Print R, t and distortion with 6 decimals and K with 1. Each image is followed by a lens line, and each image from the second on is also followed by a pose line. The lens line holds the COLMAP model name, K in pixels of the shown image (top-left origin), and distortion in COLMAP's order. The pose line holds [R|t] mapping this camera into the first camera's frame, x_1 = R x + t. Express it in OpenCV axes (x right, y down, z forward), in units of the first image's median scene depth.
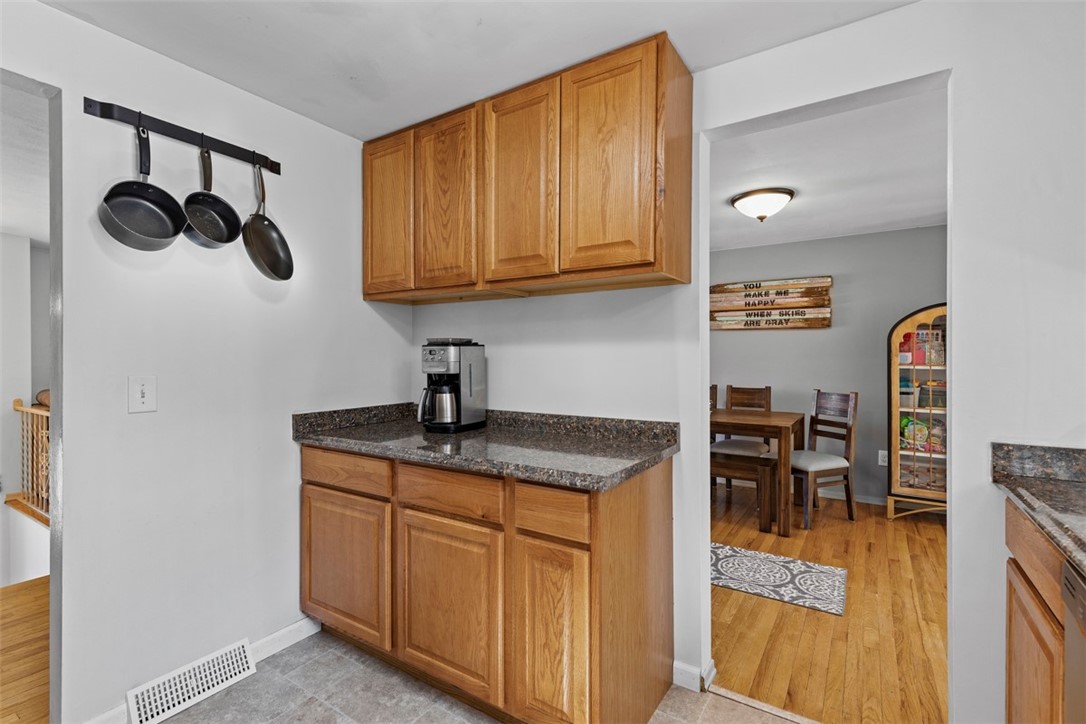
lens RADIAL K [[494.4, 0, 542.5], [0, 494.4, 360.1], [0, 0, 1]] dist [0.010562, -0.002539]
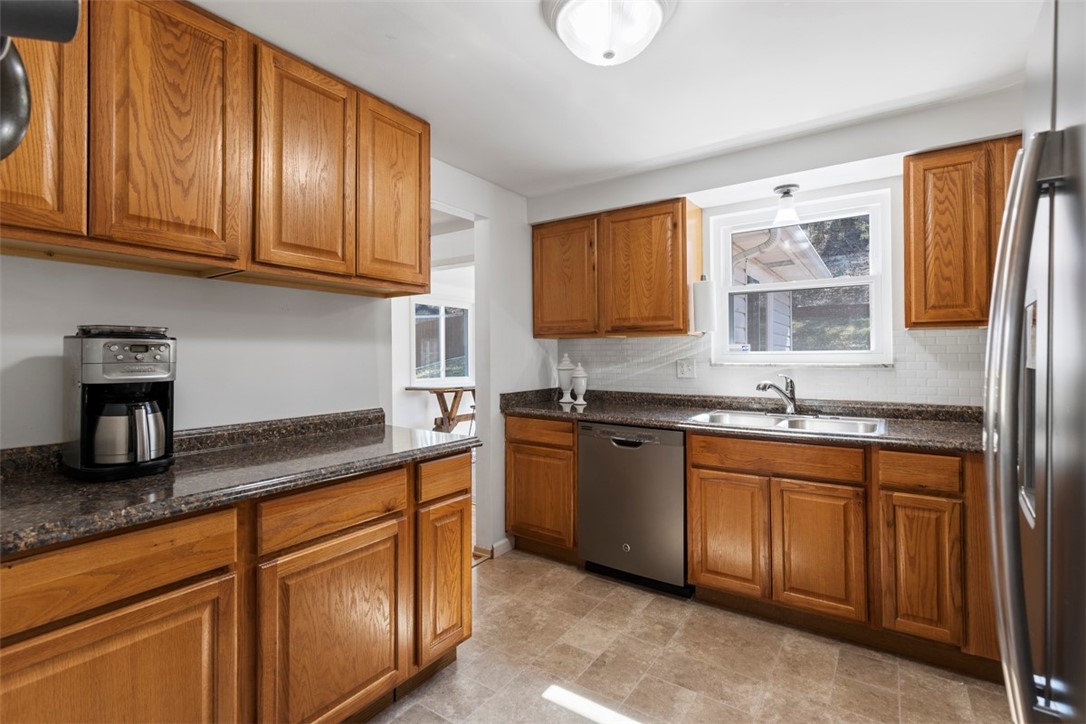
lens RADIAL K [[494.4, 0, 540.5], [0, 494.4, 352.8], [0, 0, 1]] dist [0.010562, -0.002539]
pose [[0.029155, 0.006211, 0.999556, -0.894958], [0.009948, 0.999929, -0.006504, -0.001327], [-0.999525, 0.010133, 0.029091, 0.511129]]
